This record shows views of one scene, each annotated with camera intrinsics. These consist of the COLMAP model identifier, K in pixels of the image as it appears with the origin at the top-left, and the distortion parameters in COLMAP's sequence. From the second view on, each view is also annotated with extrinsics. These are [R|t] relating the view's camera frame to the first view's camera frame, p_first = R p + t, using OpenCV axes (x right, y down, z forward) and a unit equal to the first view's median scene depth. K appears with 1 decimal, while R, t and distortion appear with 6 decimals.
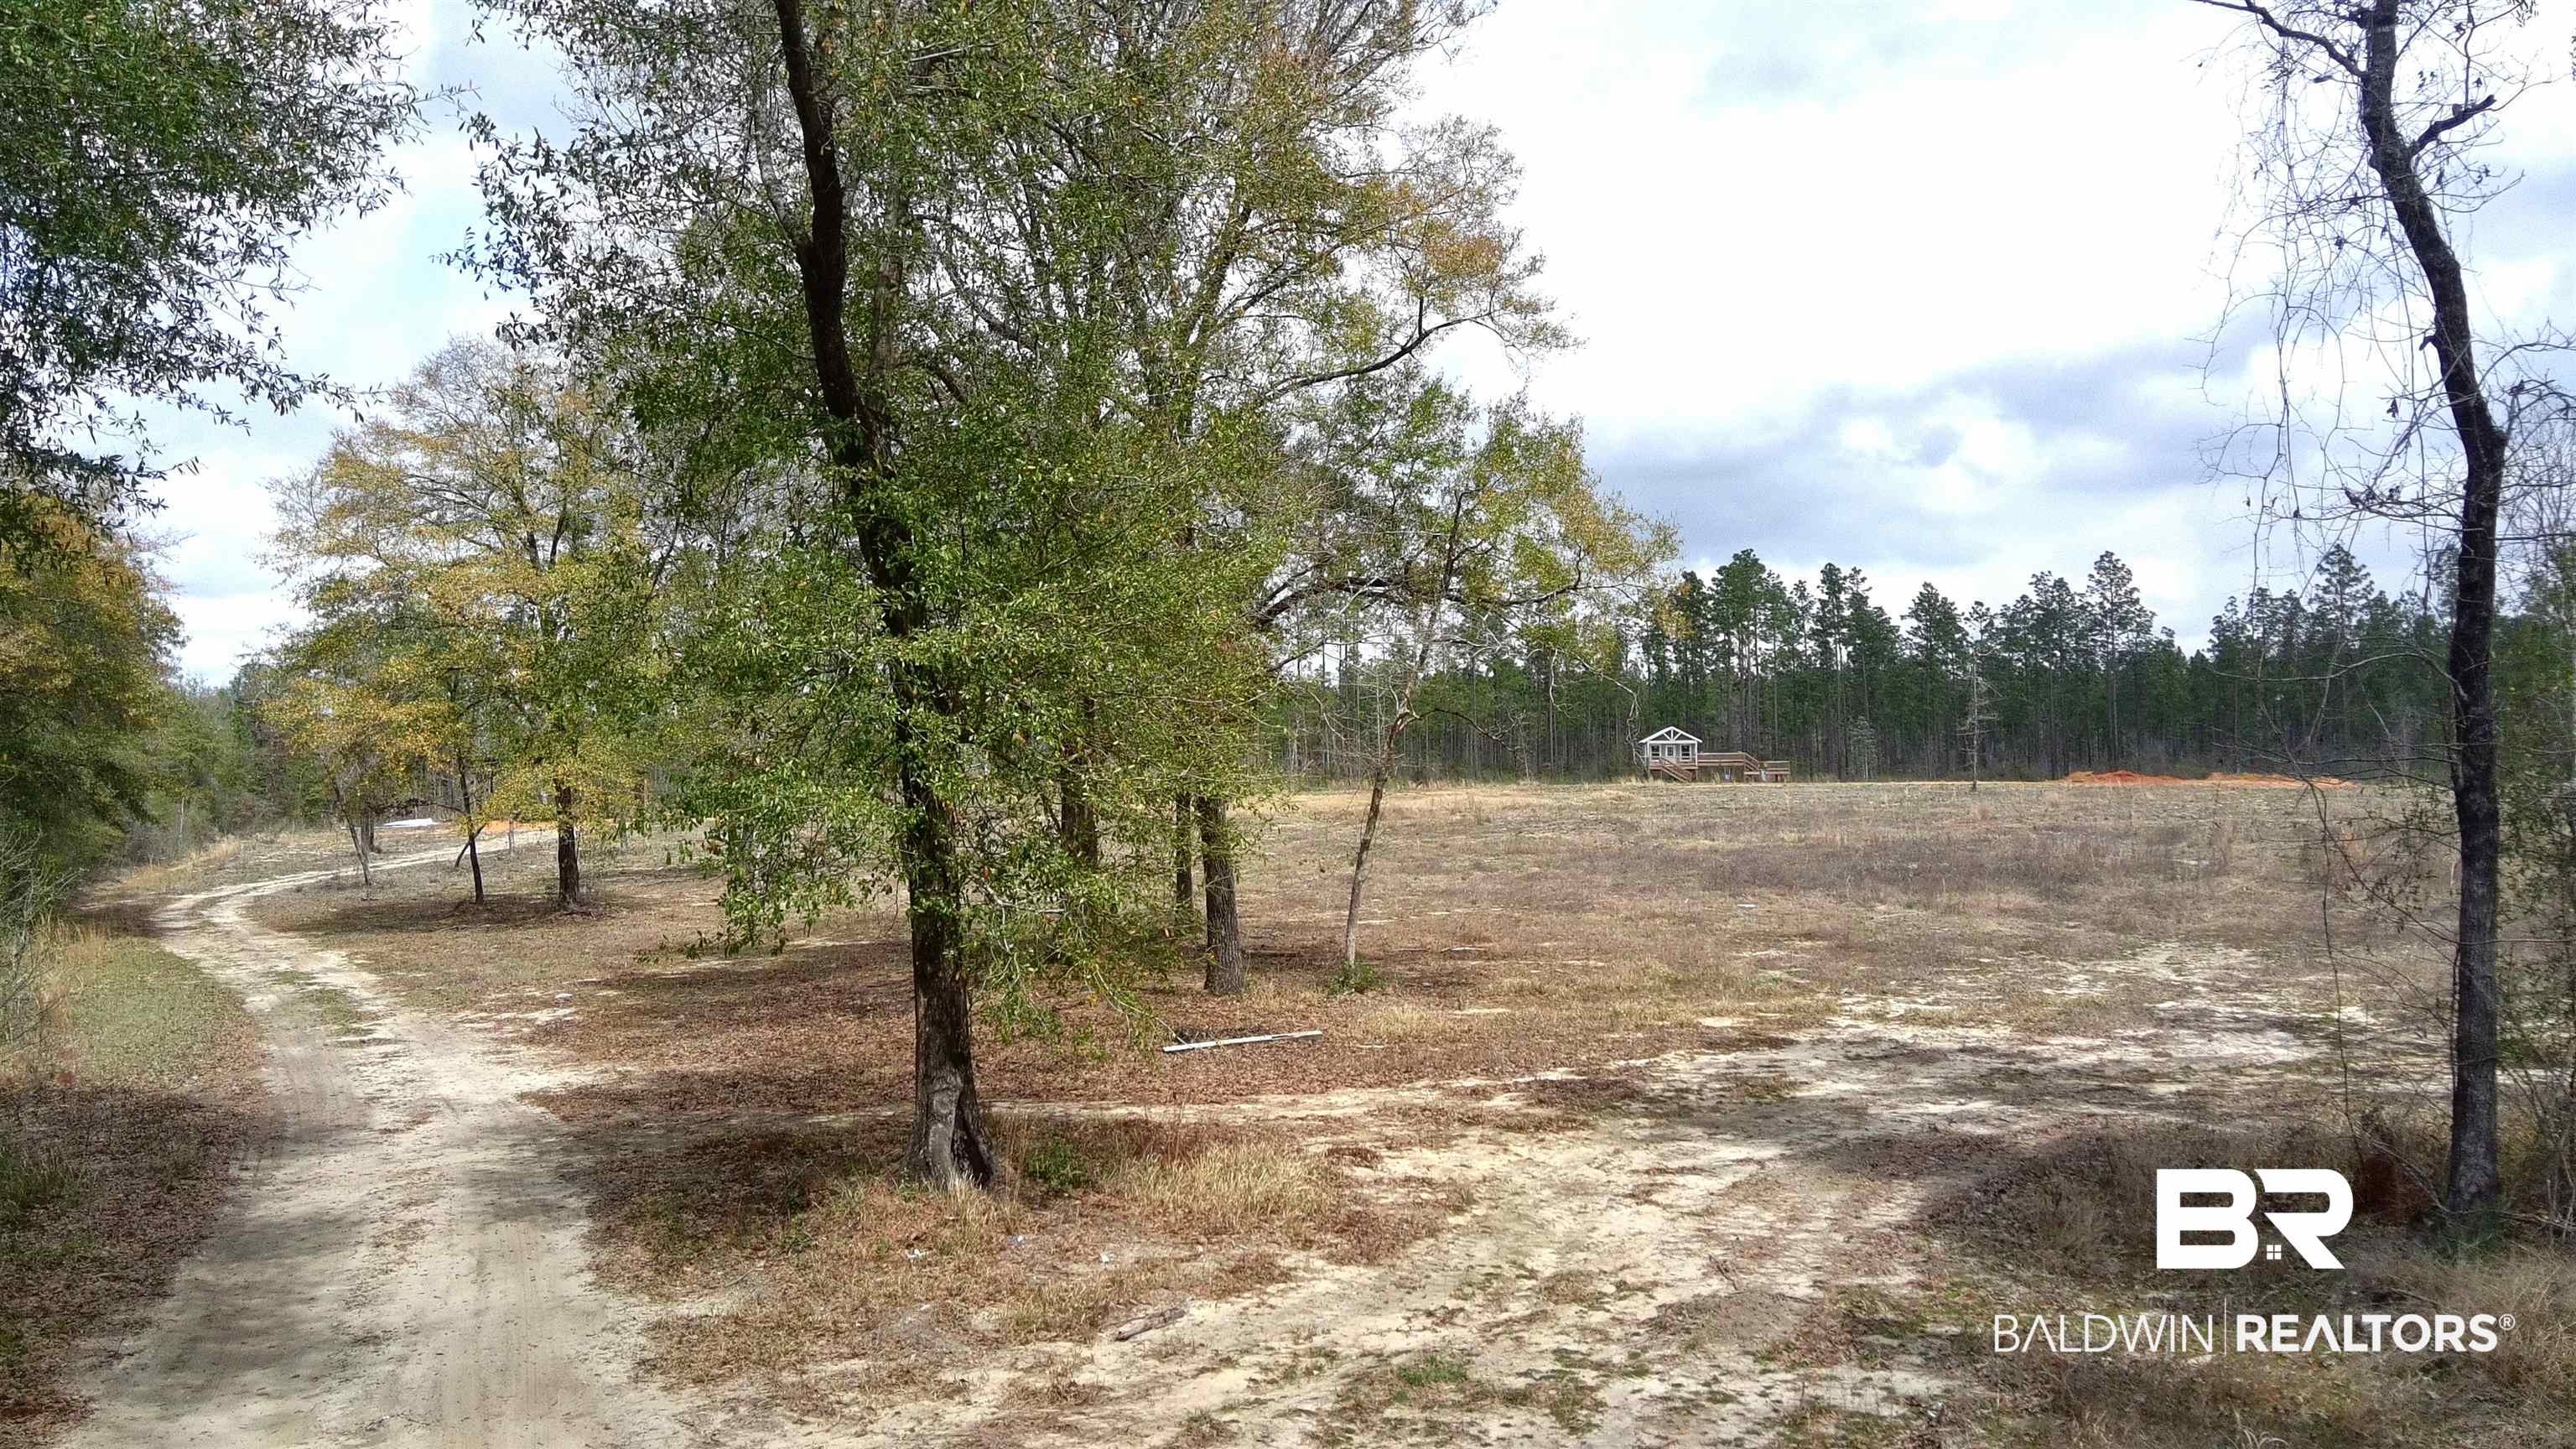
lens RADIAL K [[2132.5, 0, 1288.0], [0, 2132.5, 724.5], [0, 0, 1]] dist [0.117551, -0.205362]
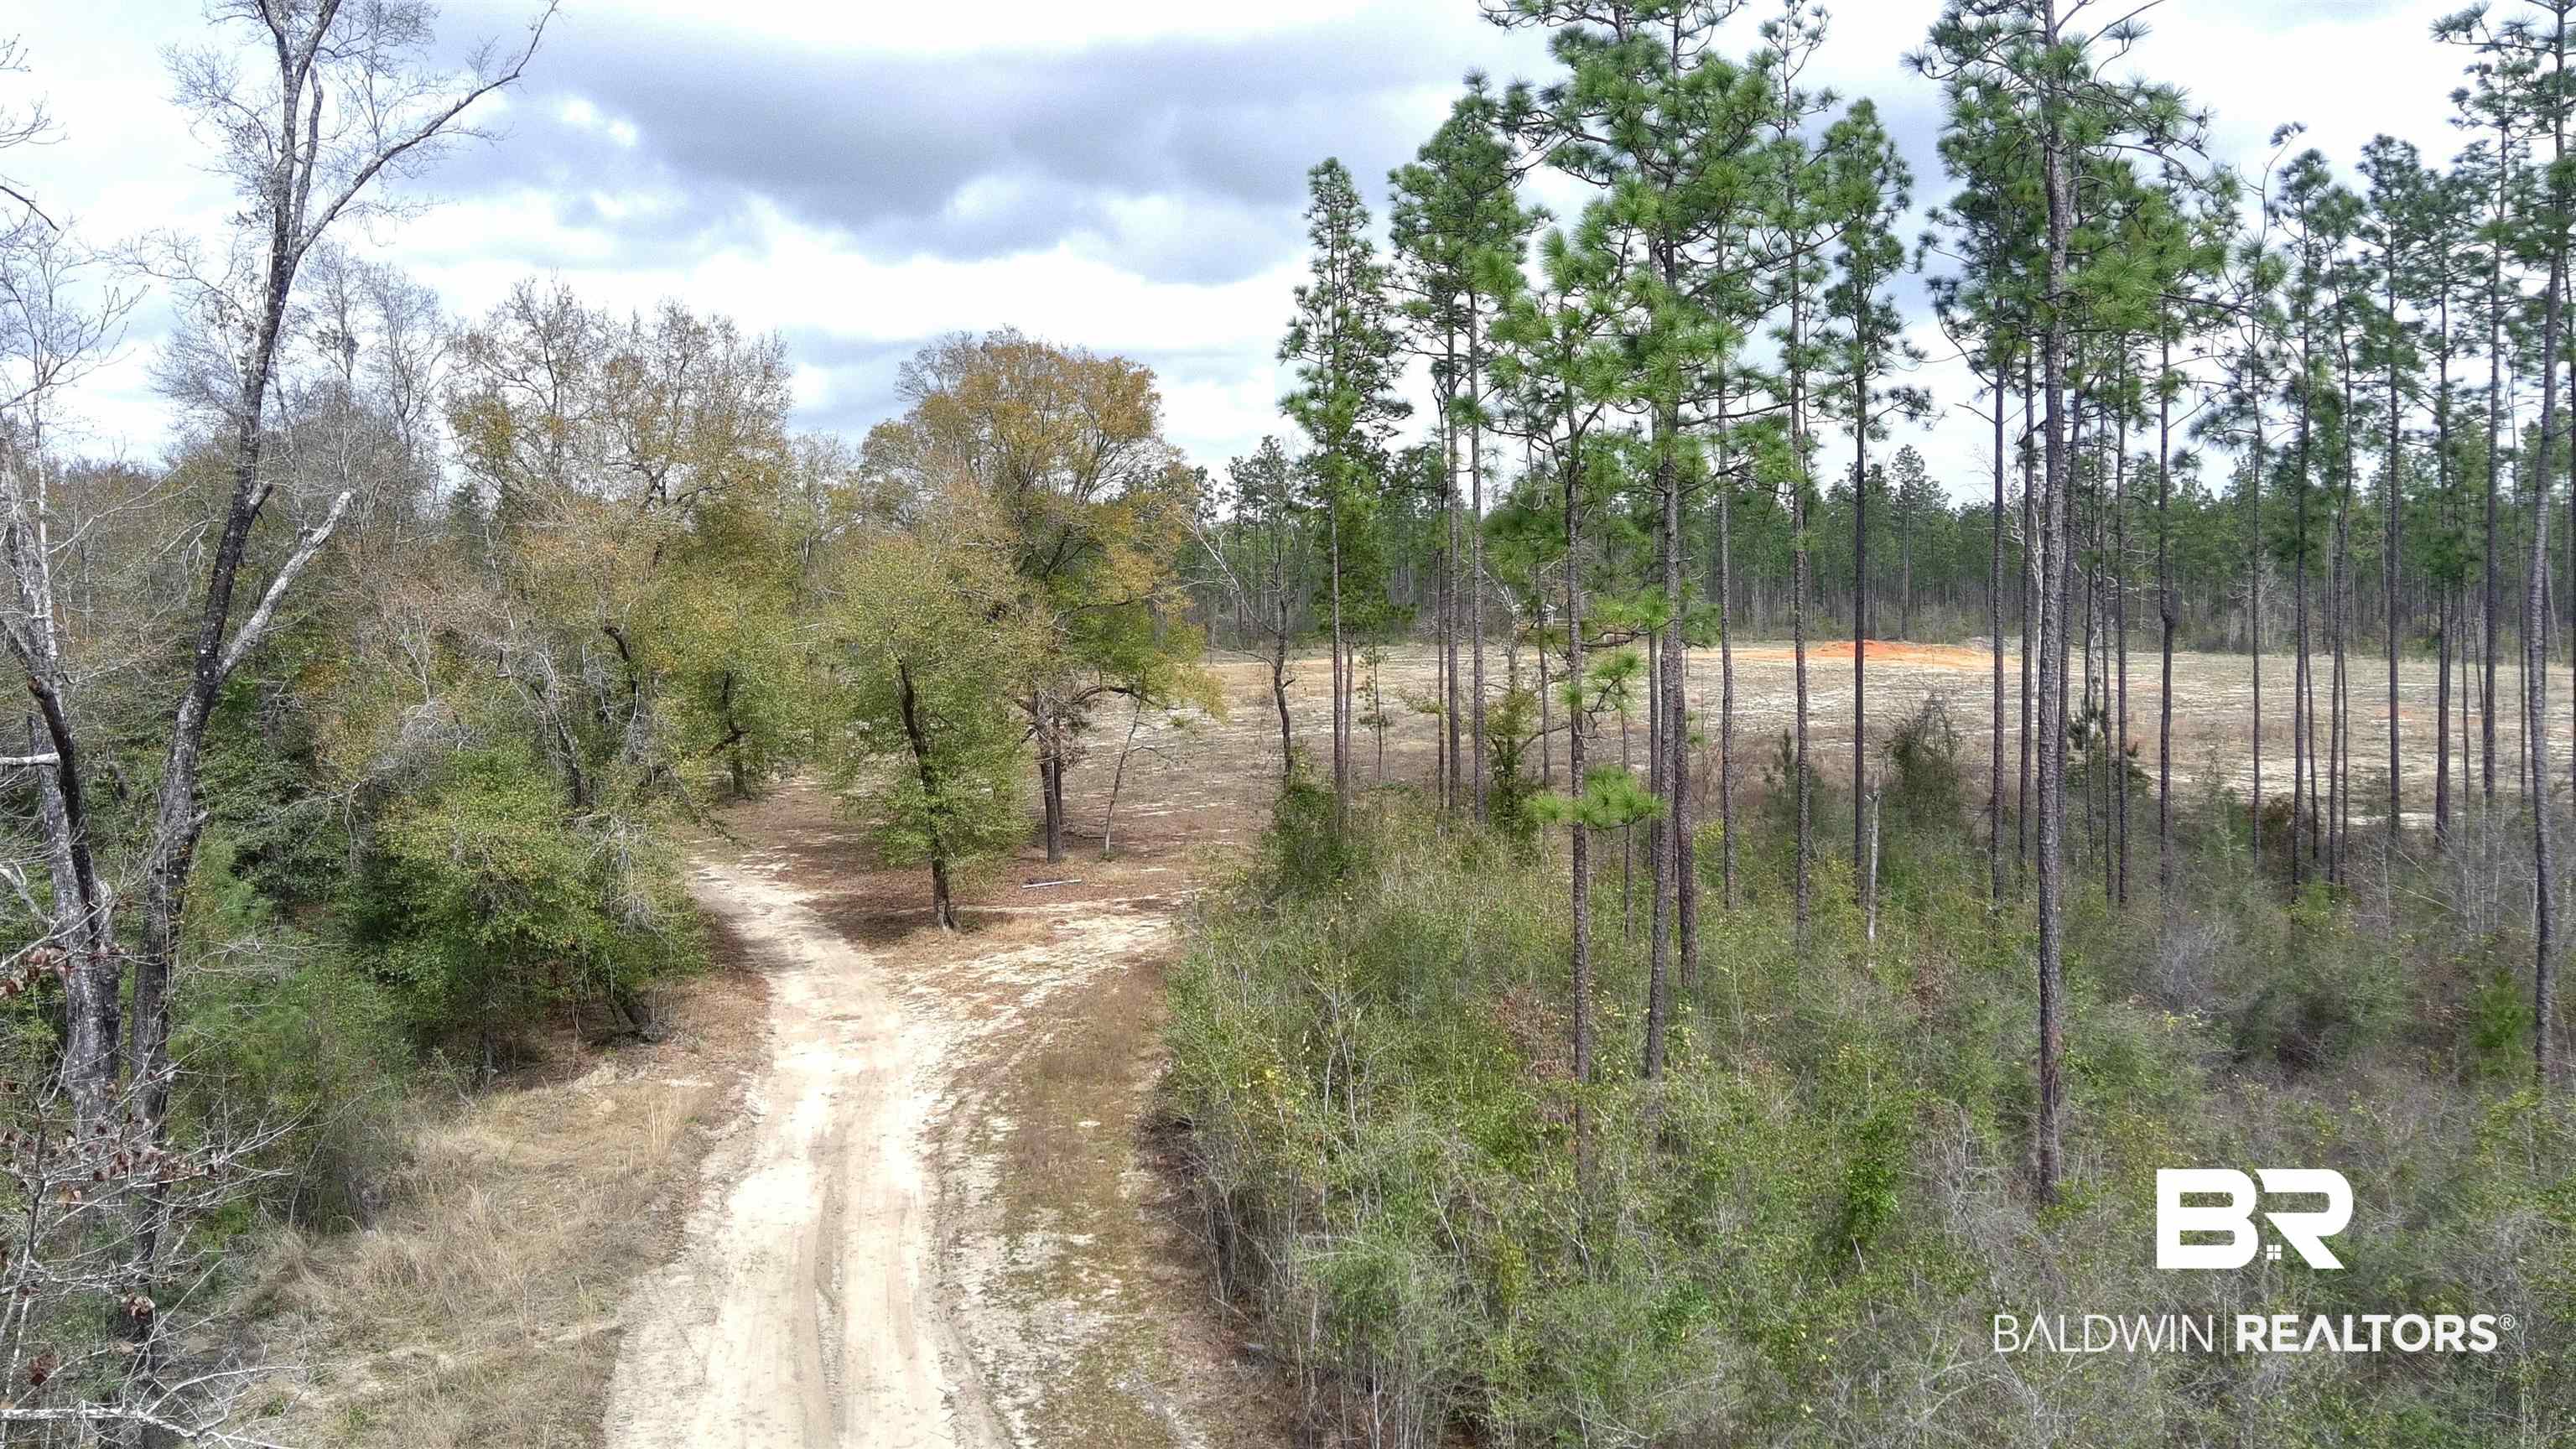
lens RADIAL K [[2132.5, 0, 1288.0], [0, 2132.5, 724.5], [0, 0, 1]] dist [0.117551, -0.205362]
pose [[0.999996, 0.002533, -0.000837, 0.442948], [-0.002441, 0.995376, 0.096029, -0.496991], [0.001076, -0.096027, 0.995378, -2.663431]]
